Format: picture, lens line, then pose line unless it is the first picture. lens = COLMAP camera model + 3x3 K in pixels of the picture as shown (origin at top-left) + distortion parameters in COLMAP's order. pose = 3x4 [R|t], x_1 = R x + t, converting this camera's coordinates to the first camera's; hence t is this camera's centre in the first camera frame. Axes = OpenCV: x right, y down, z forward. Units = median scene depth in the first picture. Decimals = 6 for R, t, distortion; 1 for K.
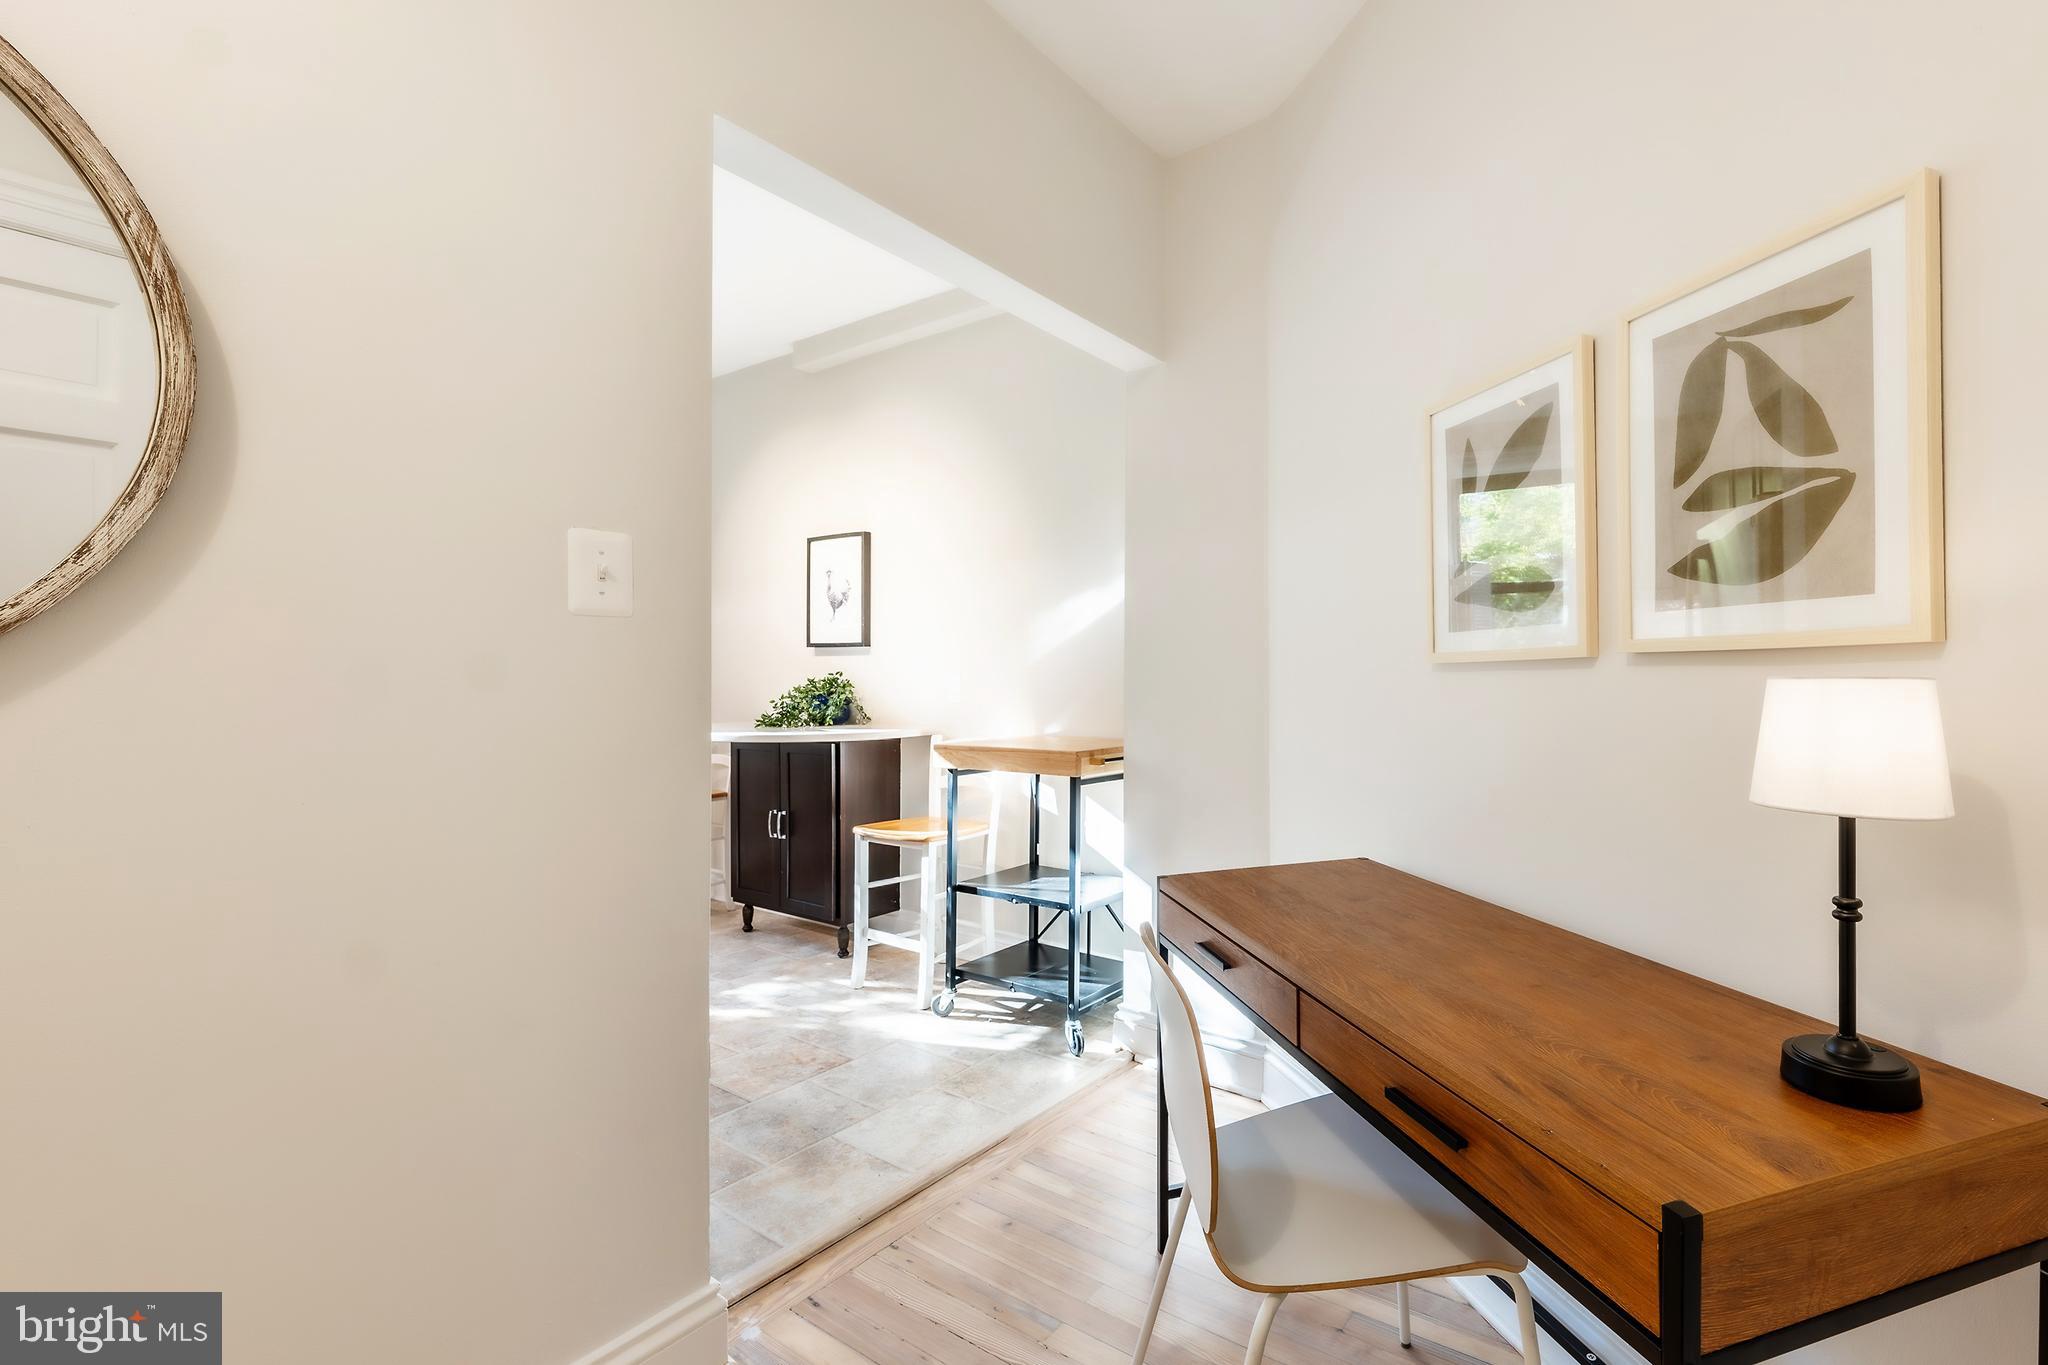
lens RADIAL K [[889.8, 0, 1157.1], [0, 889.8, 672.9], [0, 0, 1]] dist [-0.001983, -0.000147]
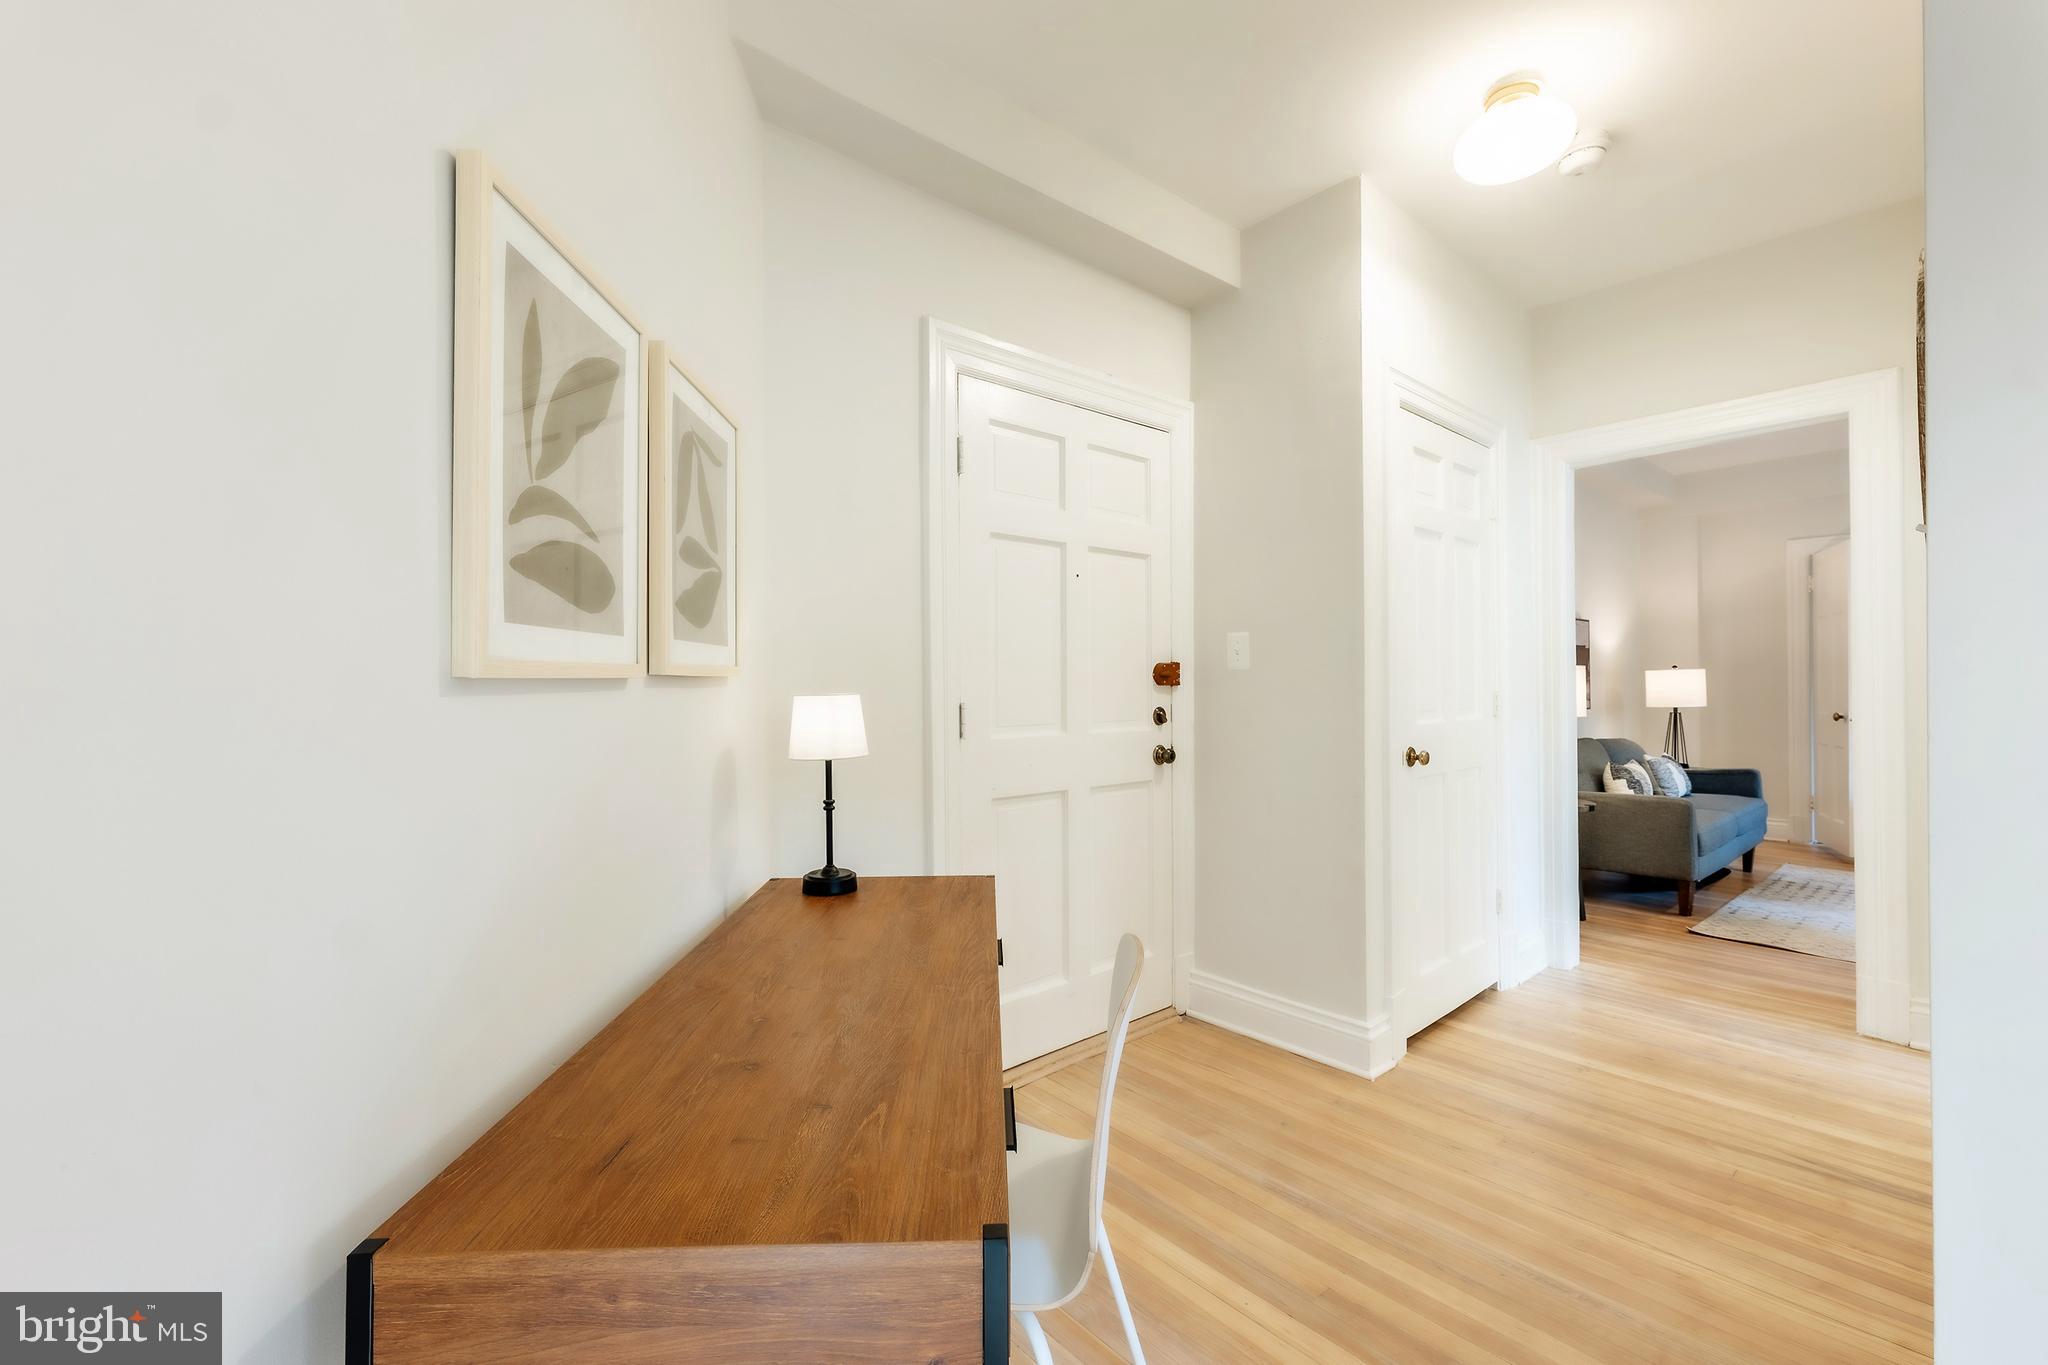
lens RADIAL K [[843.0, 0, 1024.0], [0, 843.0, 682.5], [0, 0, 1]] dist [-0.000272, -0.000049]
pose [[-0.959638, 0.008403, 0.281111, -0.061874], [0.006748, 0.999954, -0.006856, -0.001678], [-0.281156, -0.004682, -0.959651, 0.763828]]
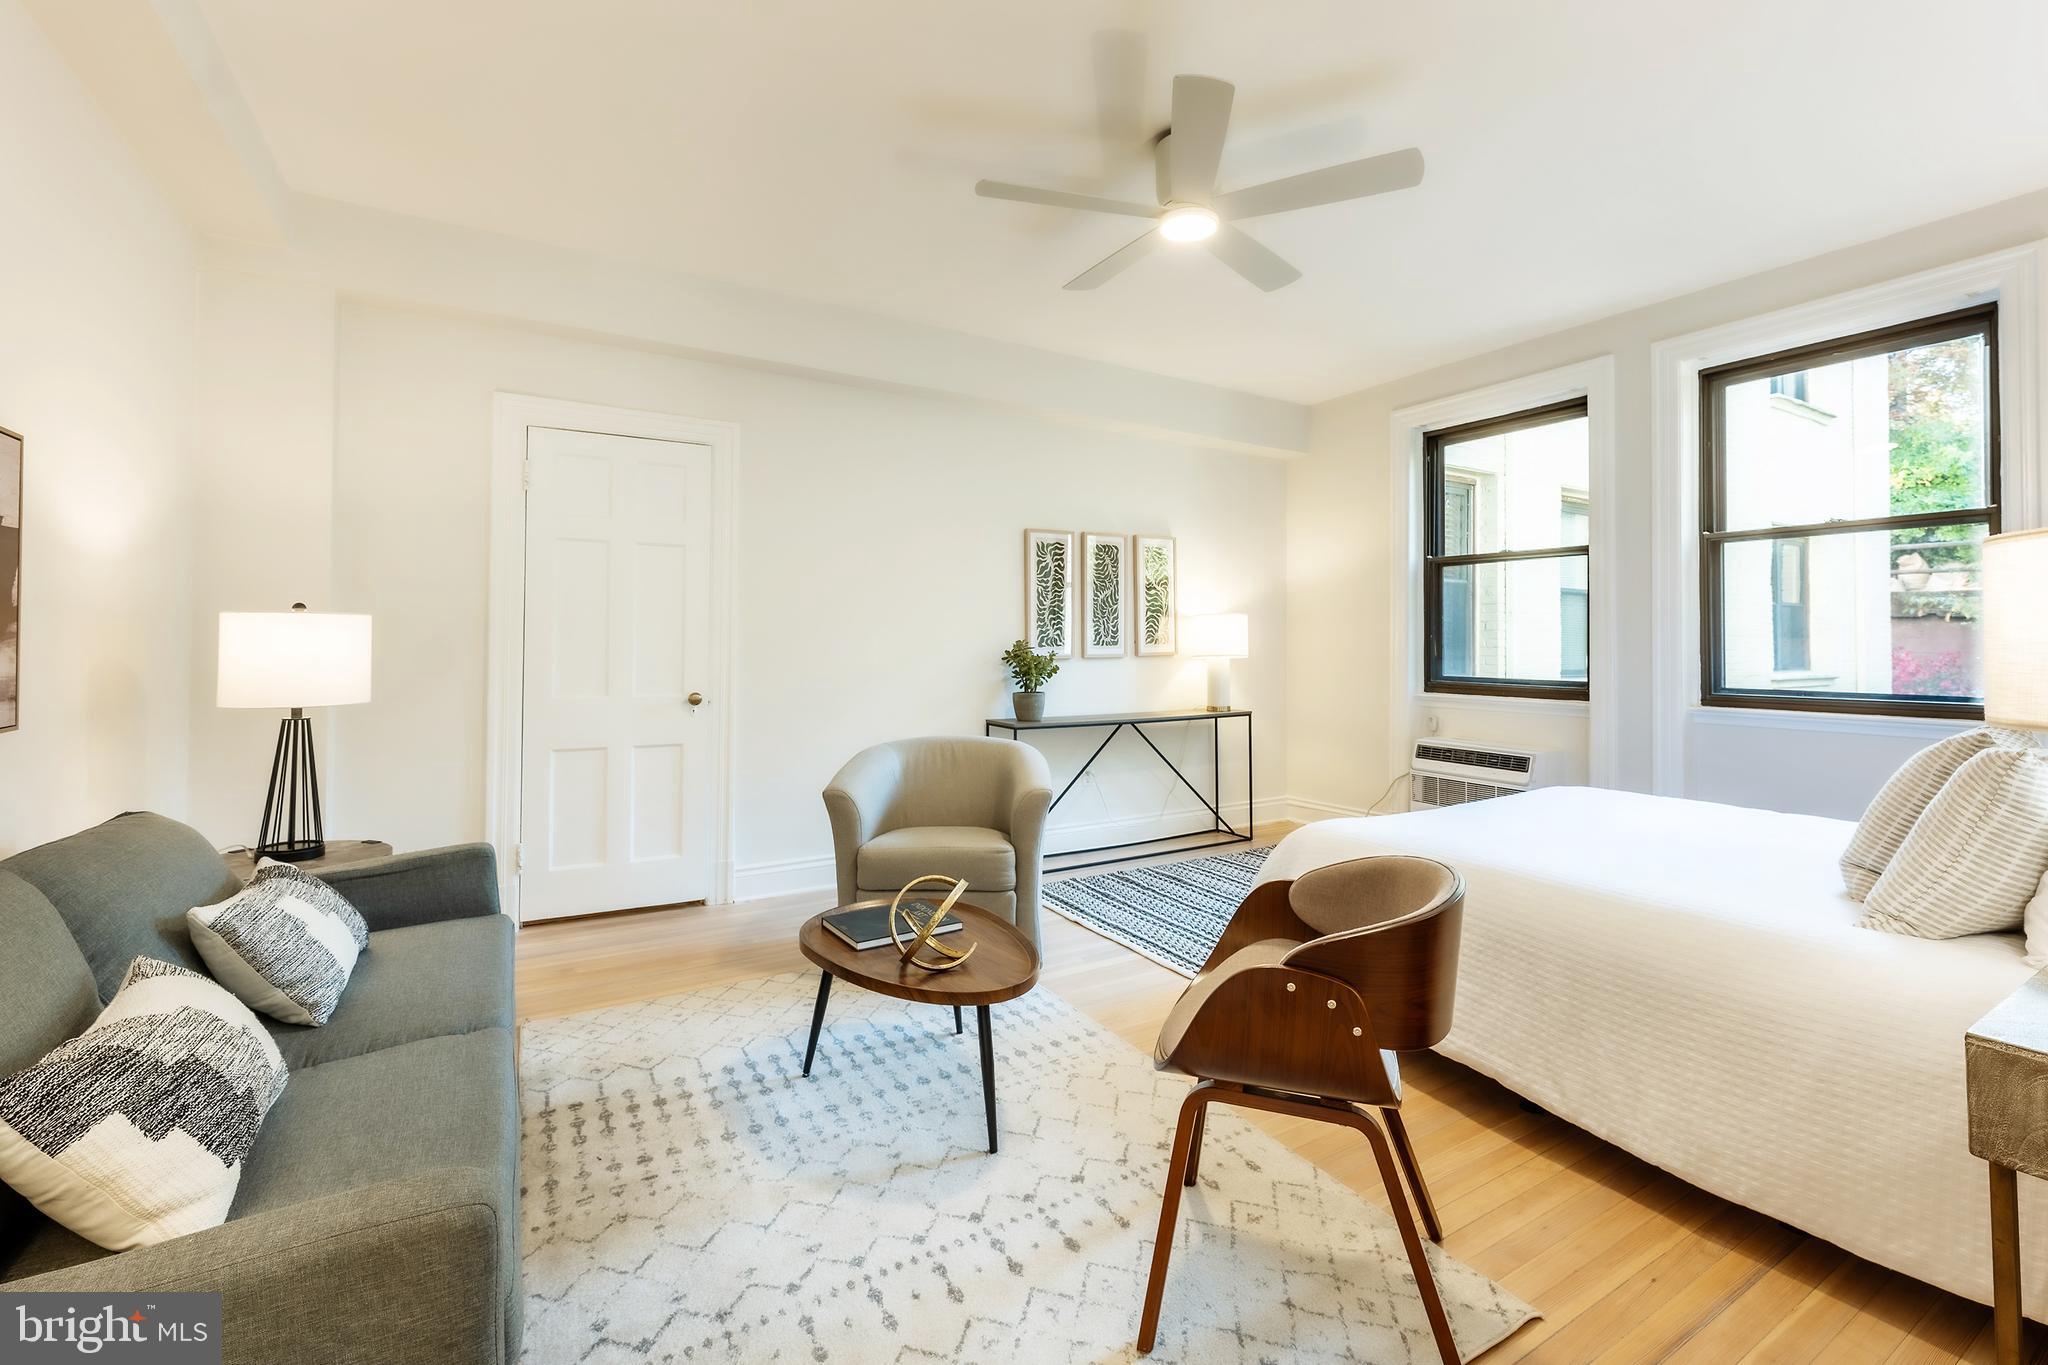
lens RADIAL K [[872.8, 0, 1035.7], [0, 872.8, 625.8], [0, 0, 1]] dist [0.002087, -0.000147]
pose [[-0.430187, -0.021325, -0.902488, -0.501922], [0.002289, 0.999692, -0.024713, -0.001695], [0.902737, -0.012697, -0.430006, -0.503962]]
